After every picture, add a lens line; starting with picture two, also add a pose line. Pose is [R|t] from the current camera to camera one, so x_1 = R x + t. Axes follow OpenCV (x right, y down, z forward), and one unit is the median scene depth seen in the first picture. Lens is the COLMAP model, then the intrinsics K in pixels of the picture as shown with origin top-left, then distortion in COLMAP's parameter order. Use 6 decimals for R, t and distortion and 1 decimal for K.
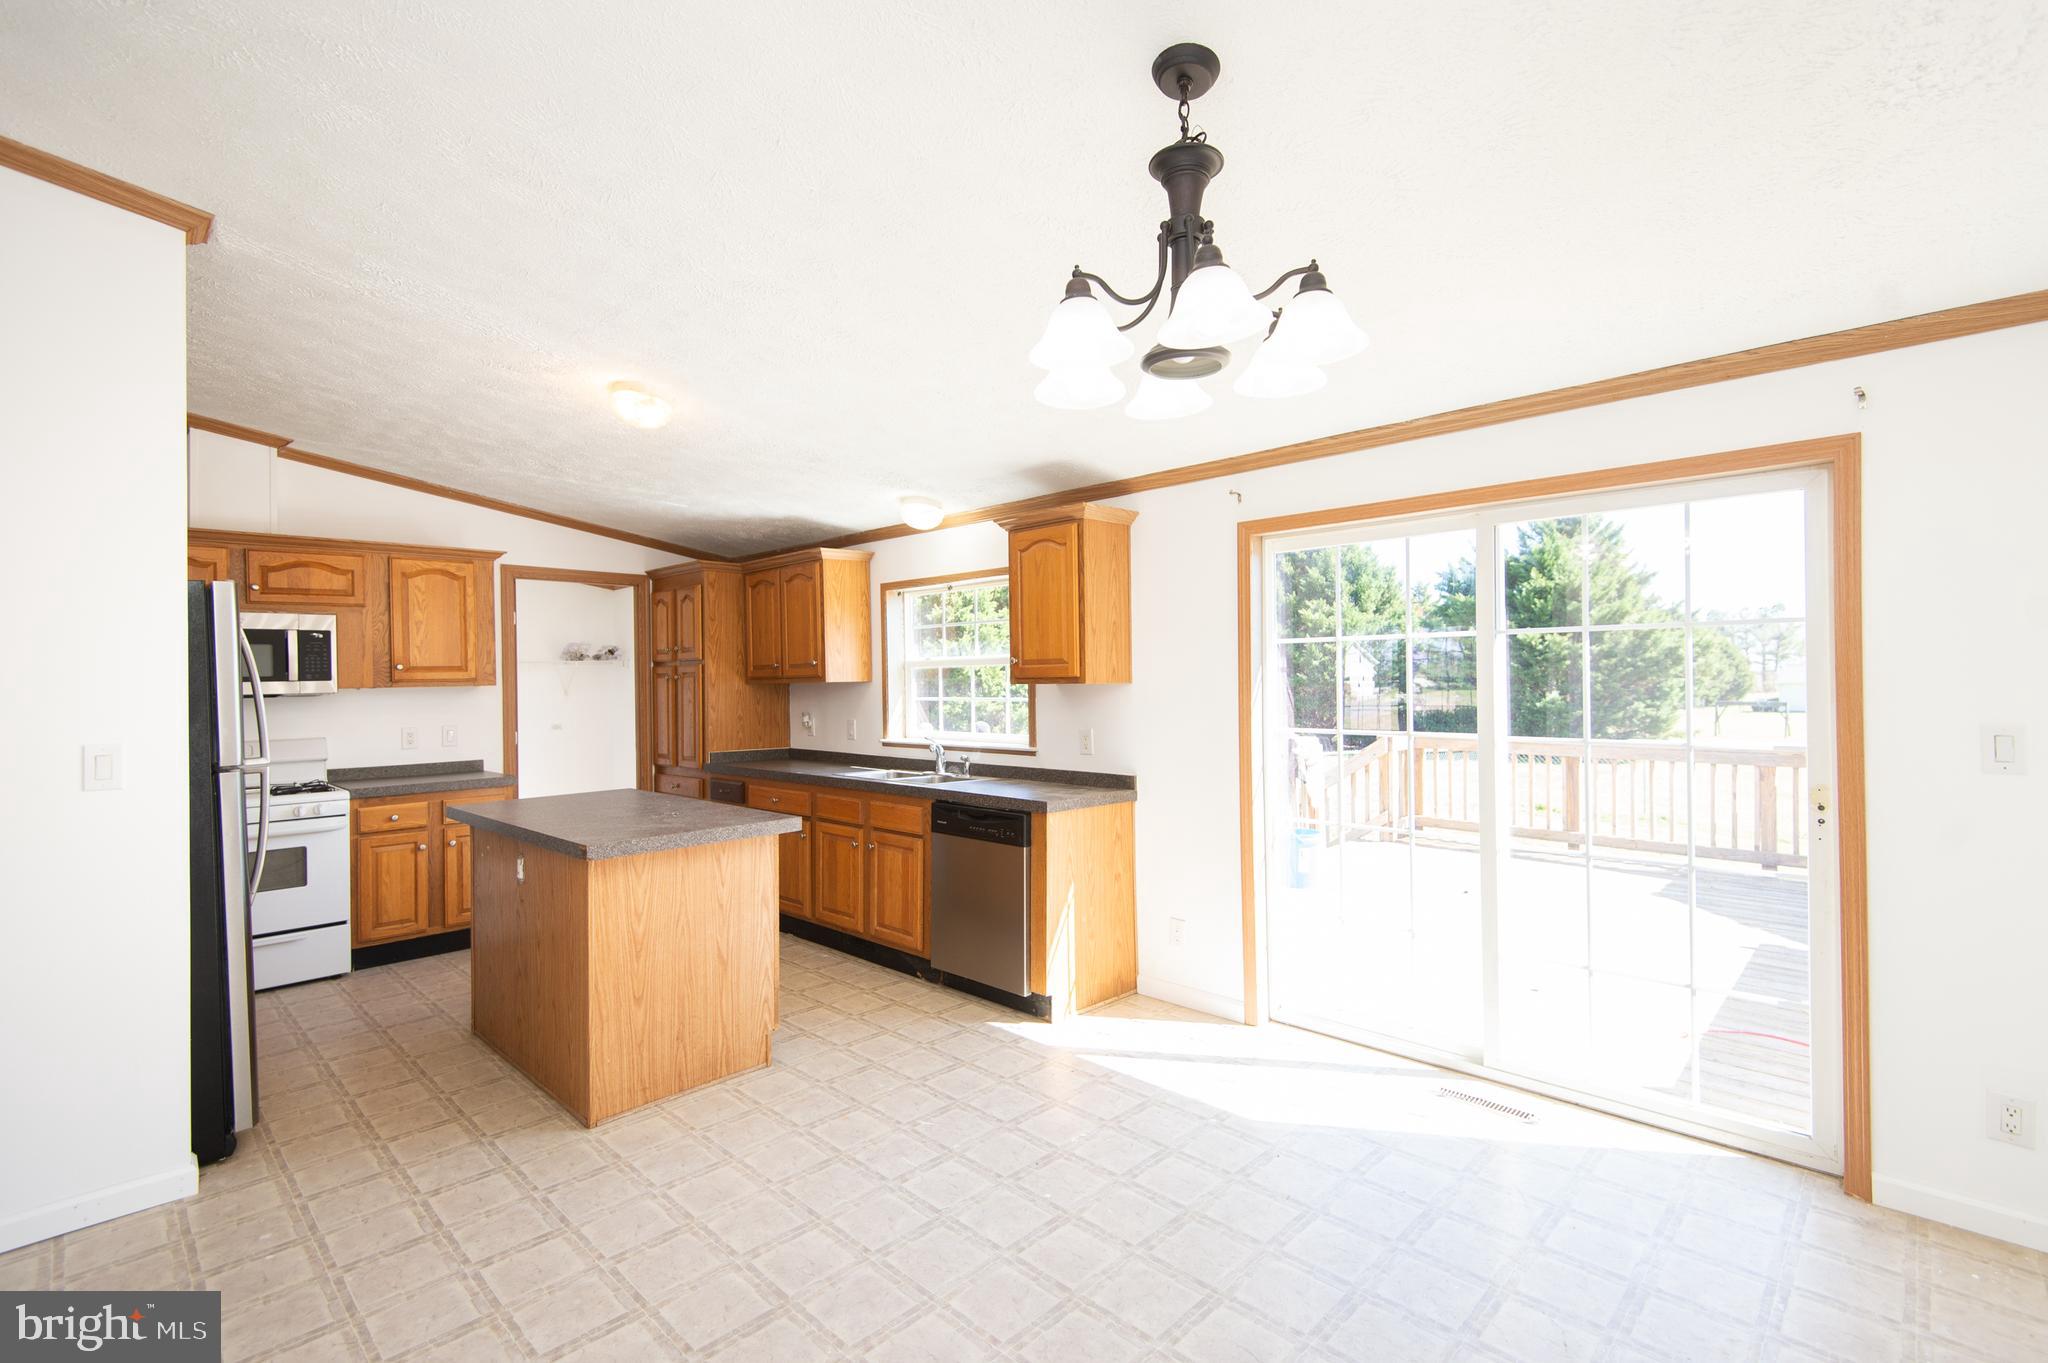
lens RADIAL K [[926.4, 0, 1024.0], [0, 926.4, 681.5], [0, 0, 1]] dist [0.049933, -0.026638]
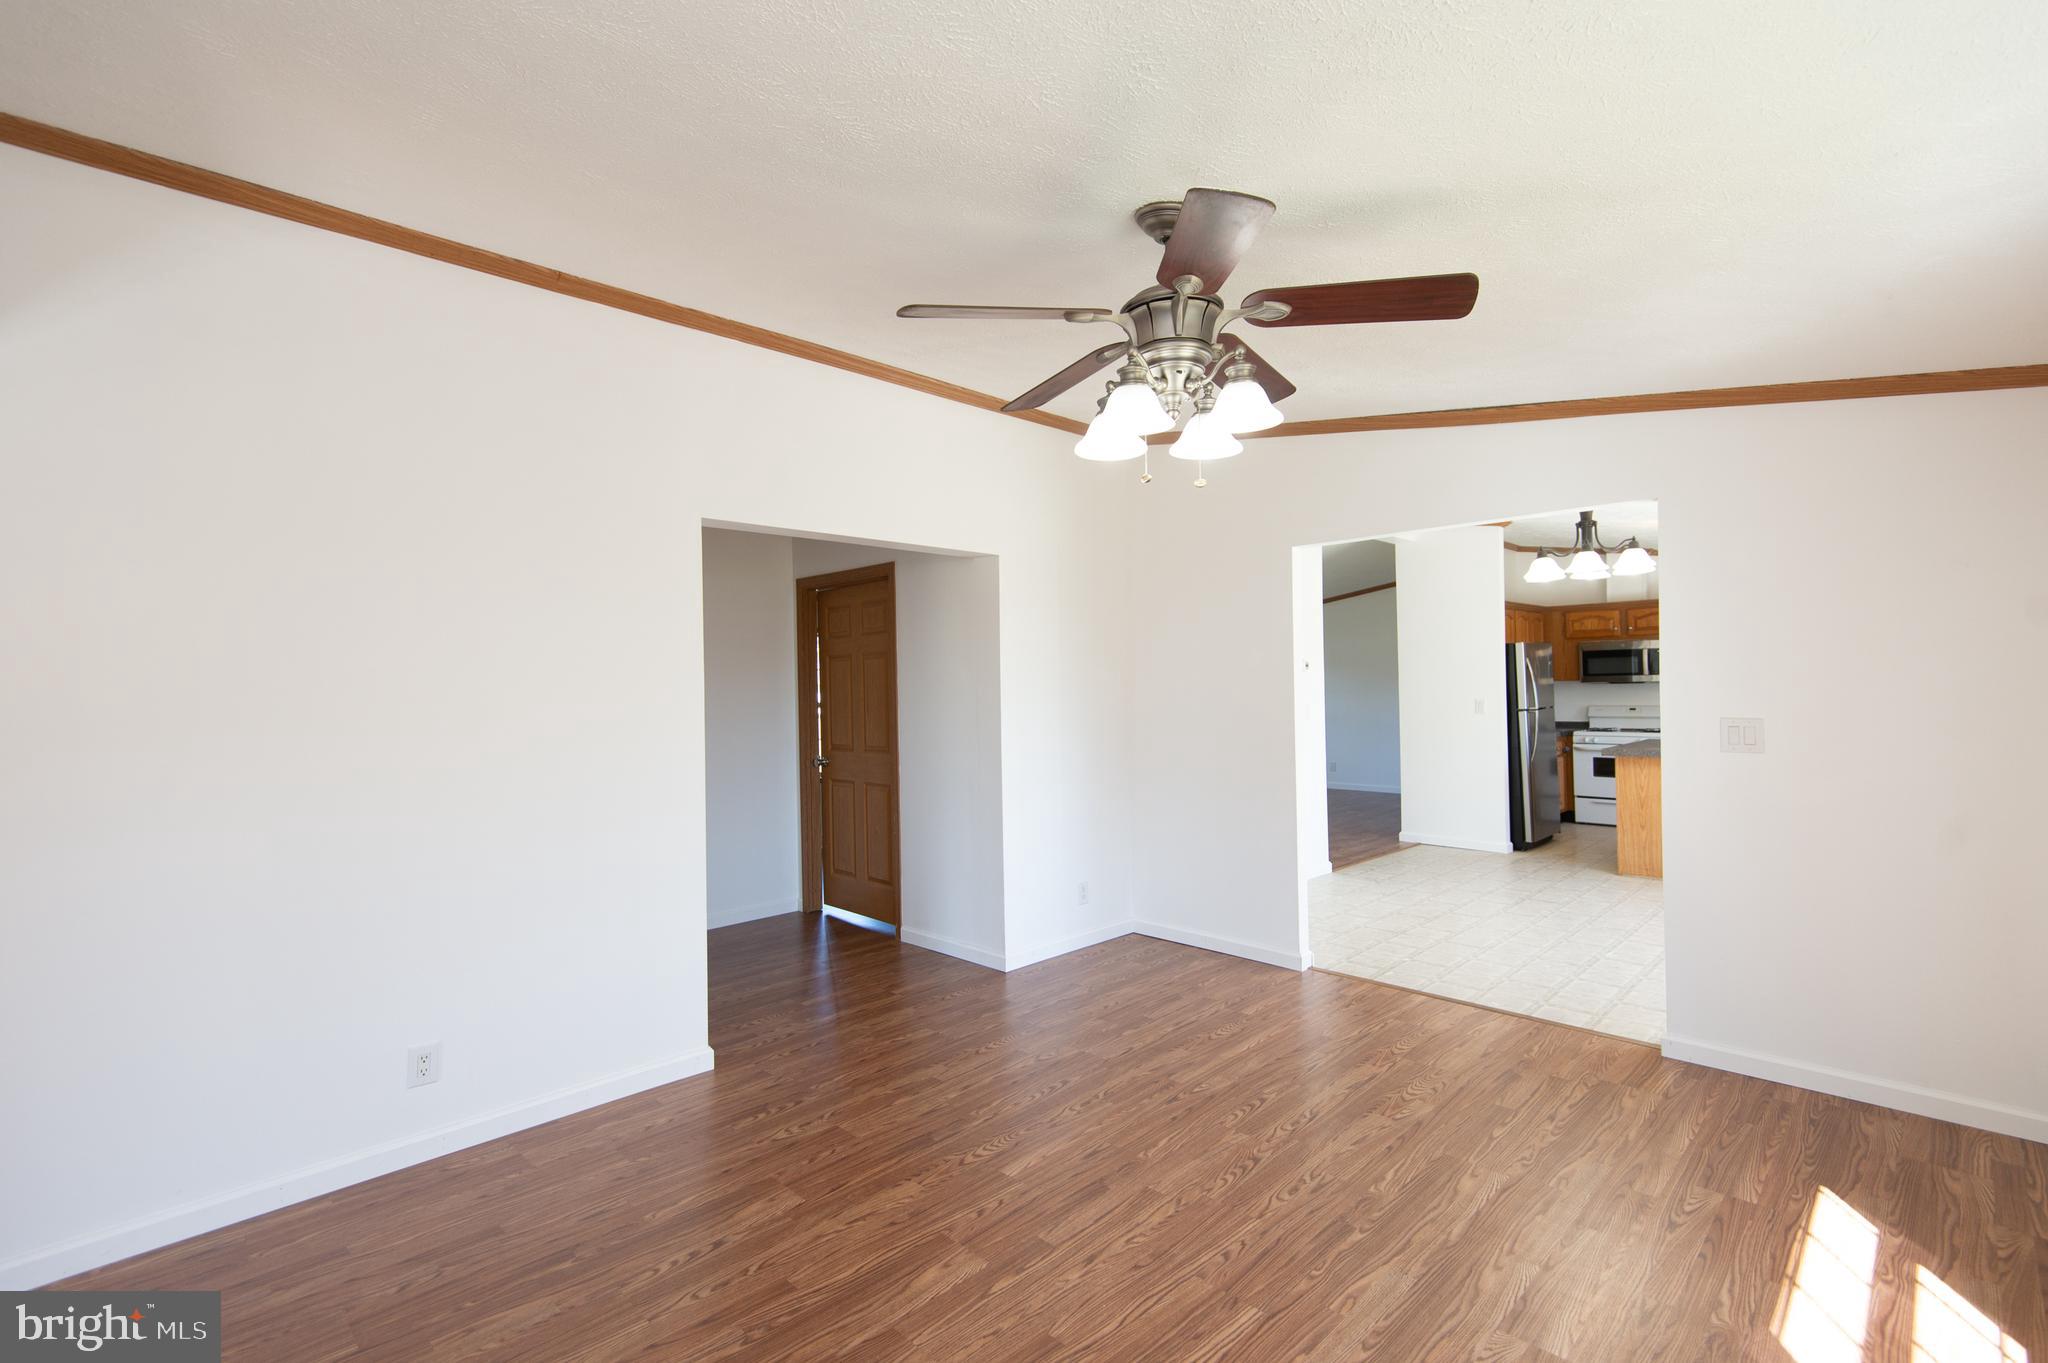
lens RADIAL K [[926.4, 0, 1024.0], [0, 926.4, 681.5], [0, 0, 1]] dist [0.049933, -0.026638]
pose [[-0.006818, 0.005279, -0.999963, 1.095345], [0.015387, 0.999868, 0.005174, -0.015532], [0.999858, -0.015351, -0.006898, -0.250737]]
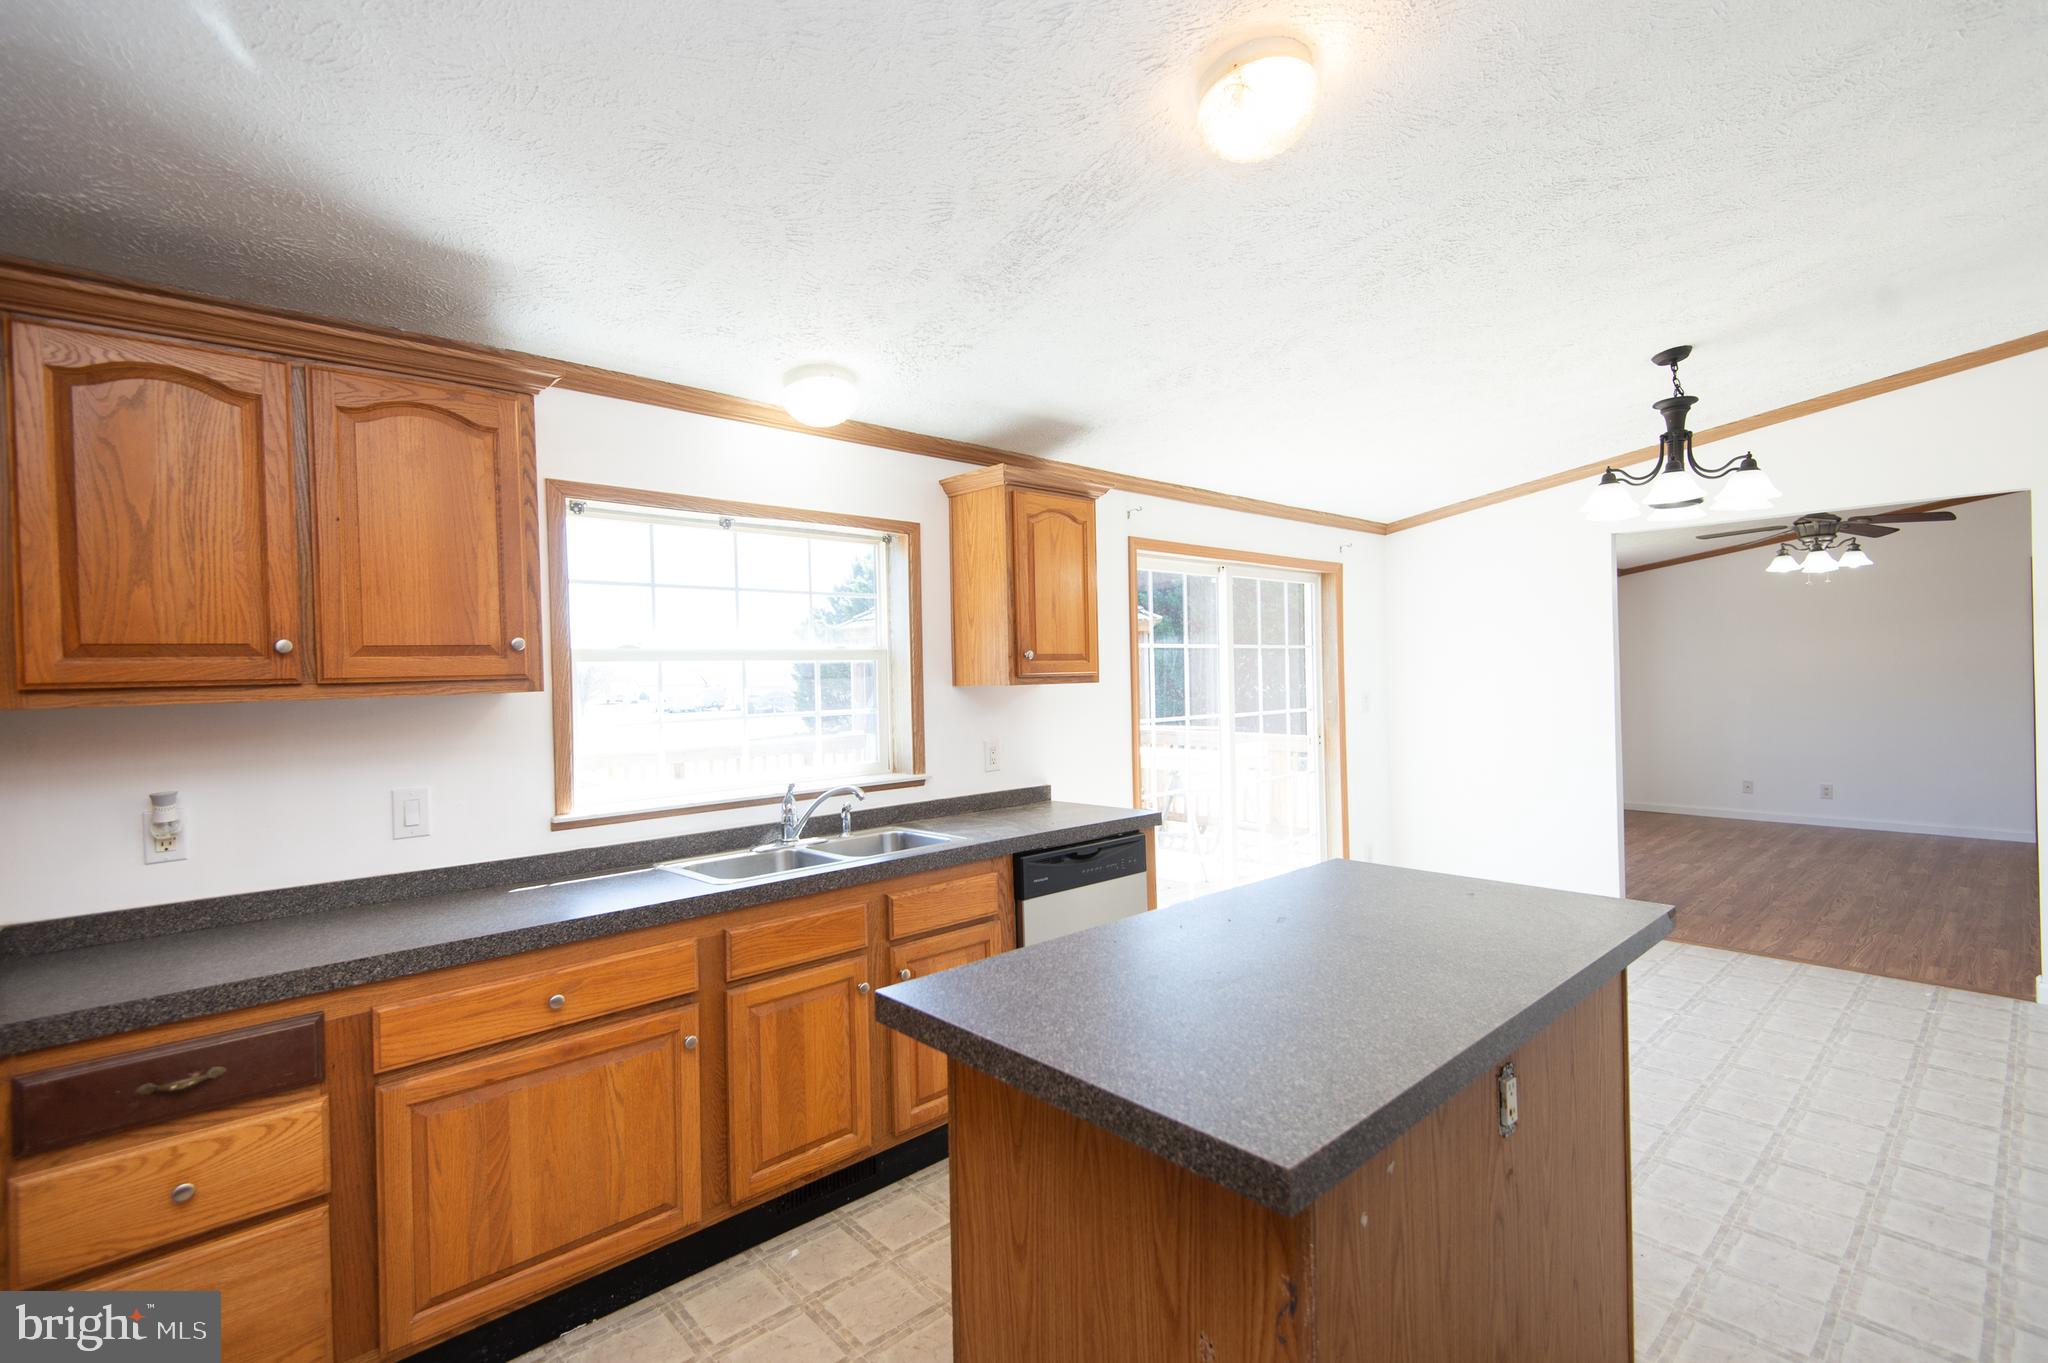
lens RADIAL K [[926.4, 0, 1024.0], [0, 926.4, 681.5], [0, 0, 1]] dist [0.049933, -0.026638]
pose [[0.054295, 0.002677, 0.998521, -0.670852], [0.023189, 0.999723, -0.003941, 0.002839], [-0.998256, 0.023369, 0.054218, 0.818662]]
